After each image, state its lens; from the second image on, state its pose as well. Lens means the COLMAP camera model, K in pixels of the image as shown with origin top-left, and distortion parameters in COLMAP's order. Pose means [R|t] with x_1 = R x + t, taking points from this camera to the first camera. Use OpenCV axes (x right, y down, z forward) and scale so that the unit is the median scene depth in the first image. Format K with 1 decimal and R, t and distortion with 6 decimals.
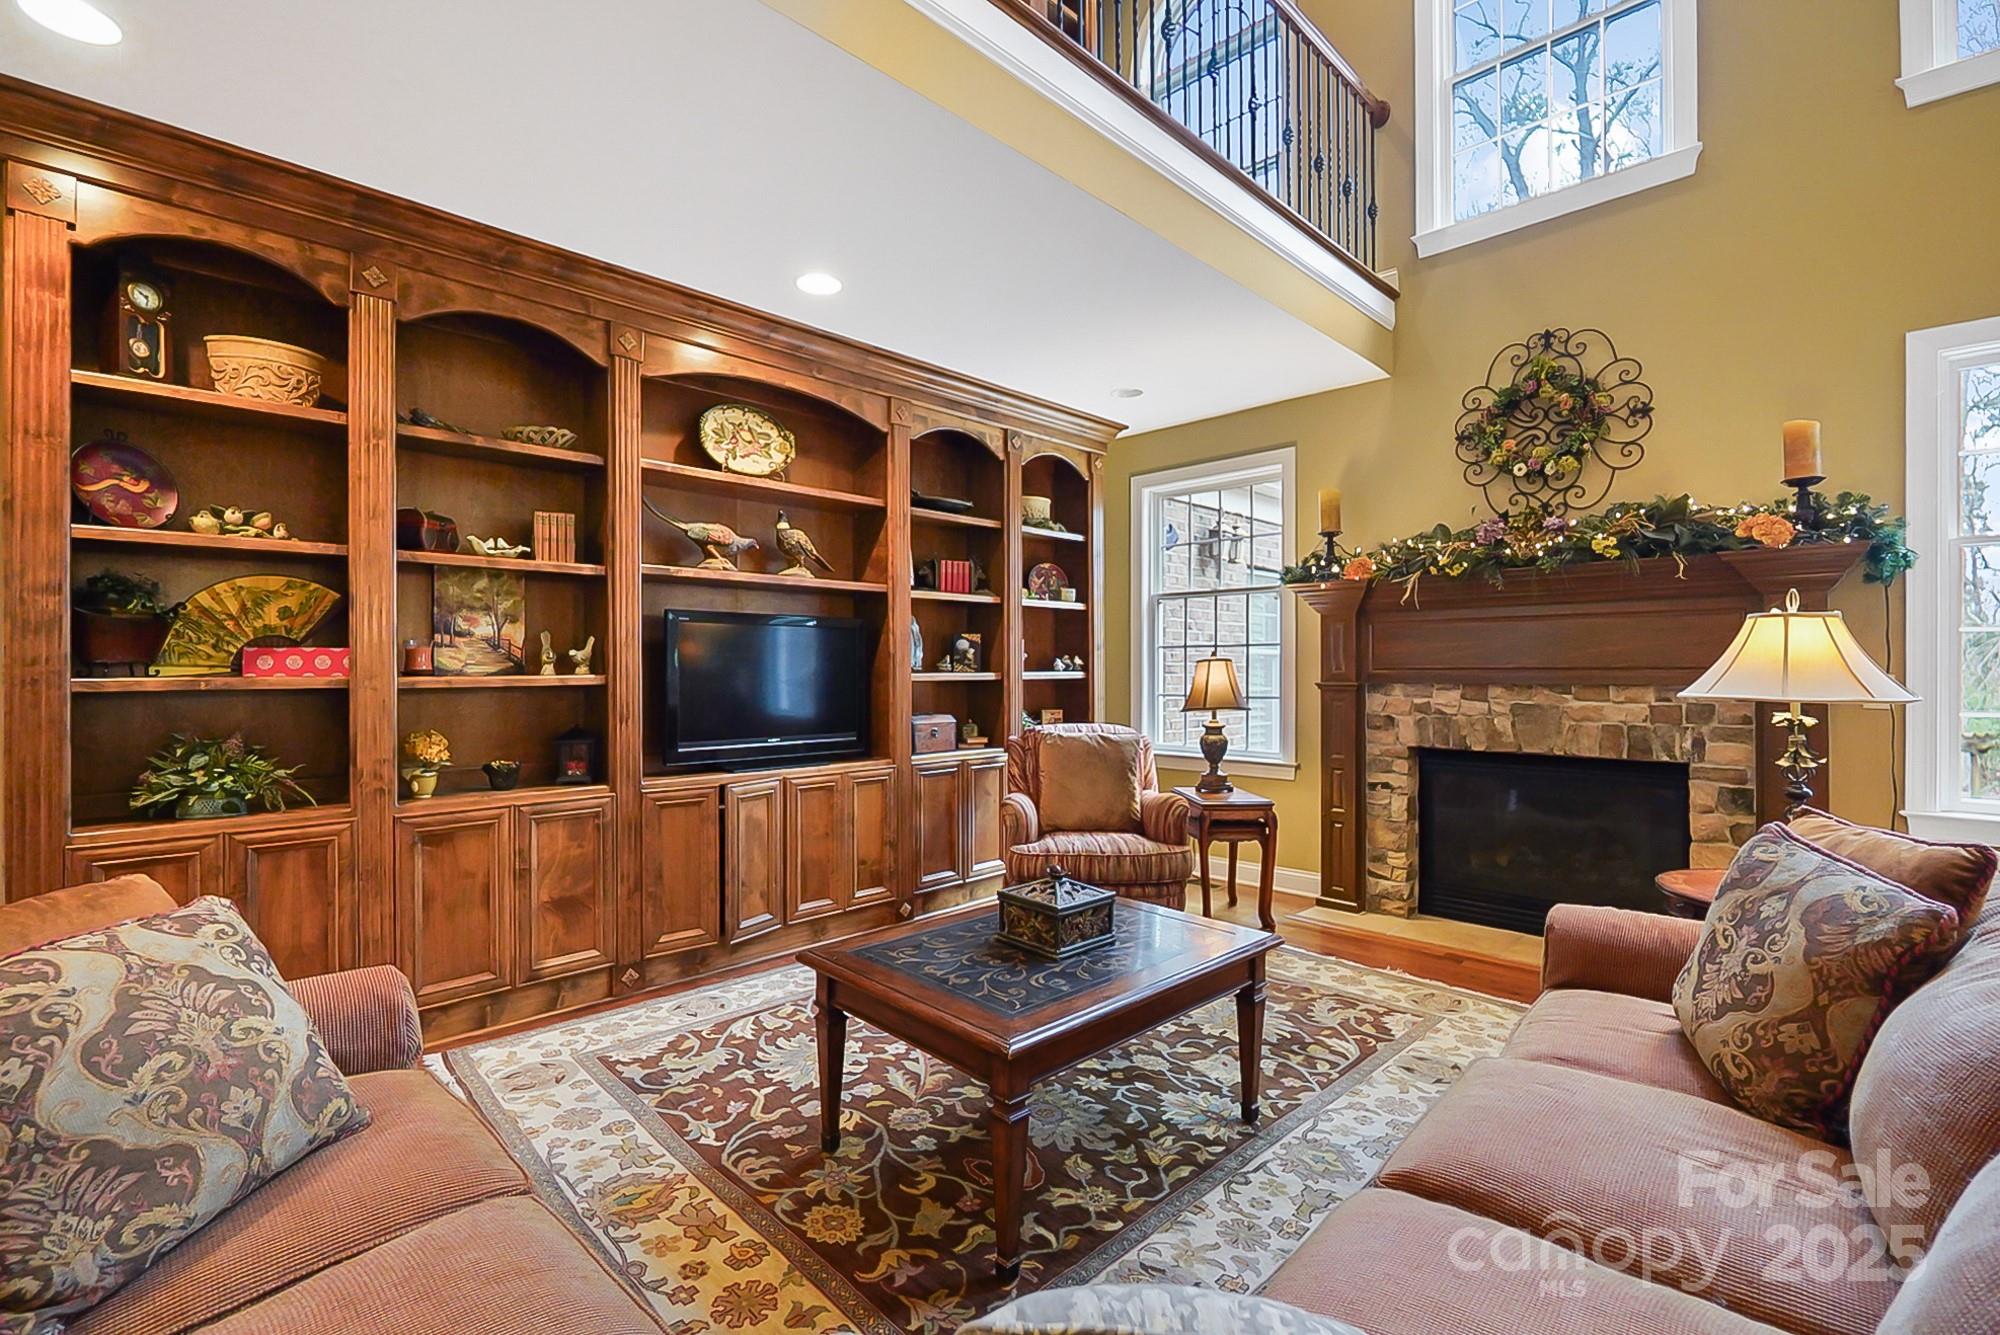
lens RADIAL K [[869.3, 0, 996.9], [0, 869.3, 667.7], [0, 0, 1]] dist [-0.000422, -0.000205]
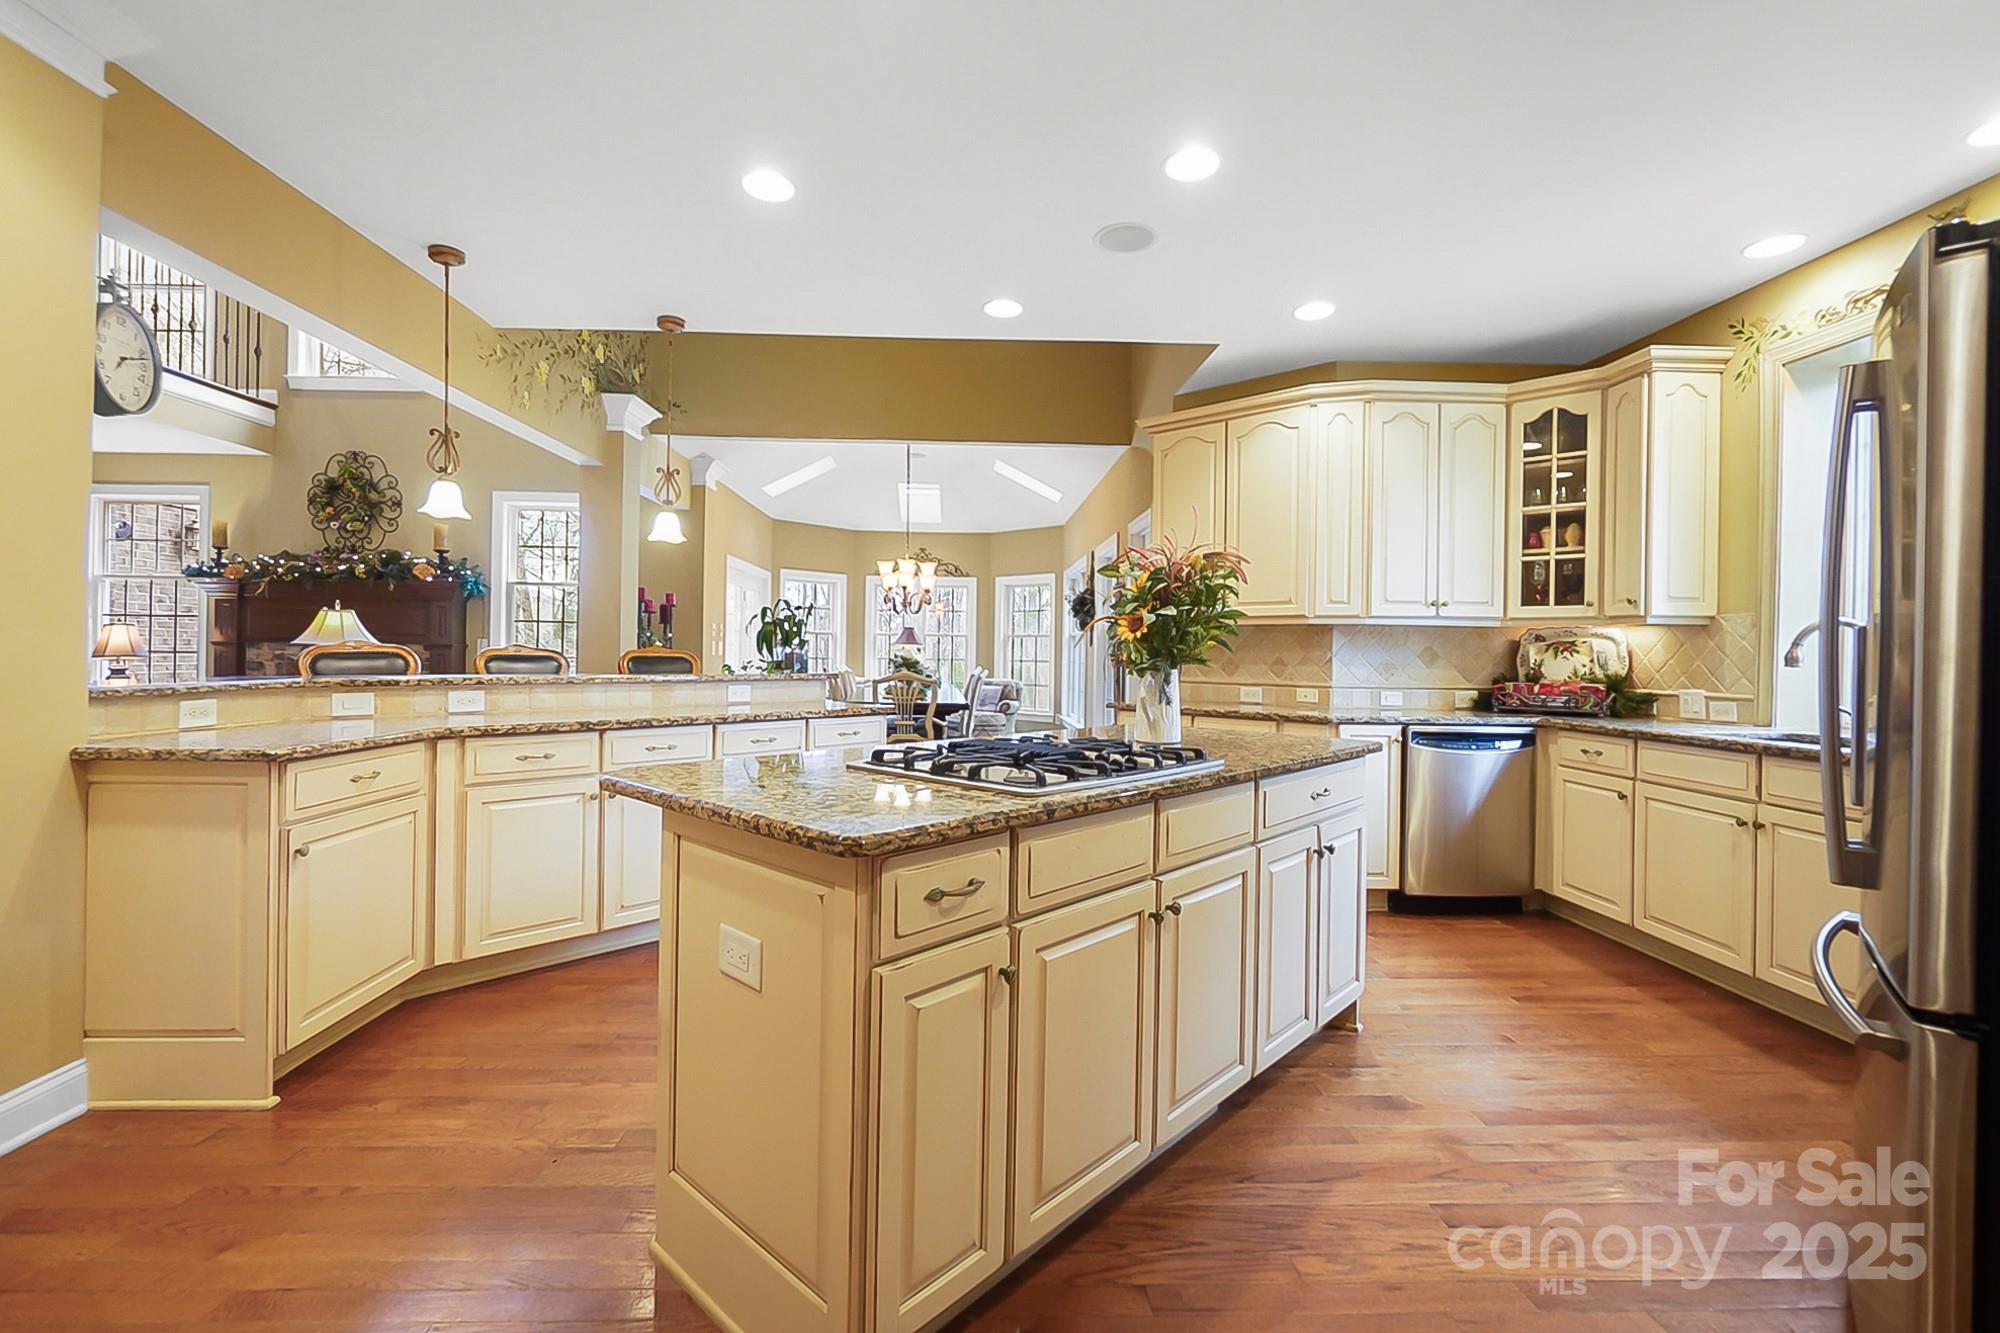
lens RADIAL K [[869.3, 0, 990.3], [0, 869.3, 648.1], [0, 0, 1]] dist [-0.000422, -0.000205]
pose [[0.684926, 0.007249, 0.728576, 0.217766], [-0.009474, 0.999955, -0.001042, 0.020906], [-0.728551, -0.006189, 0.684964, -1.278959]]
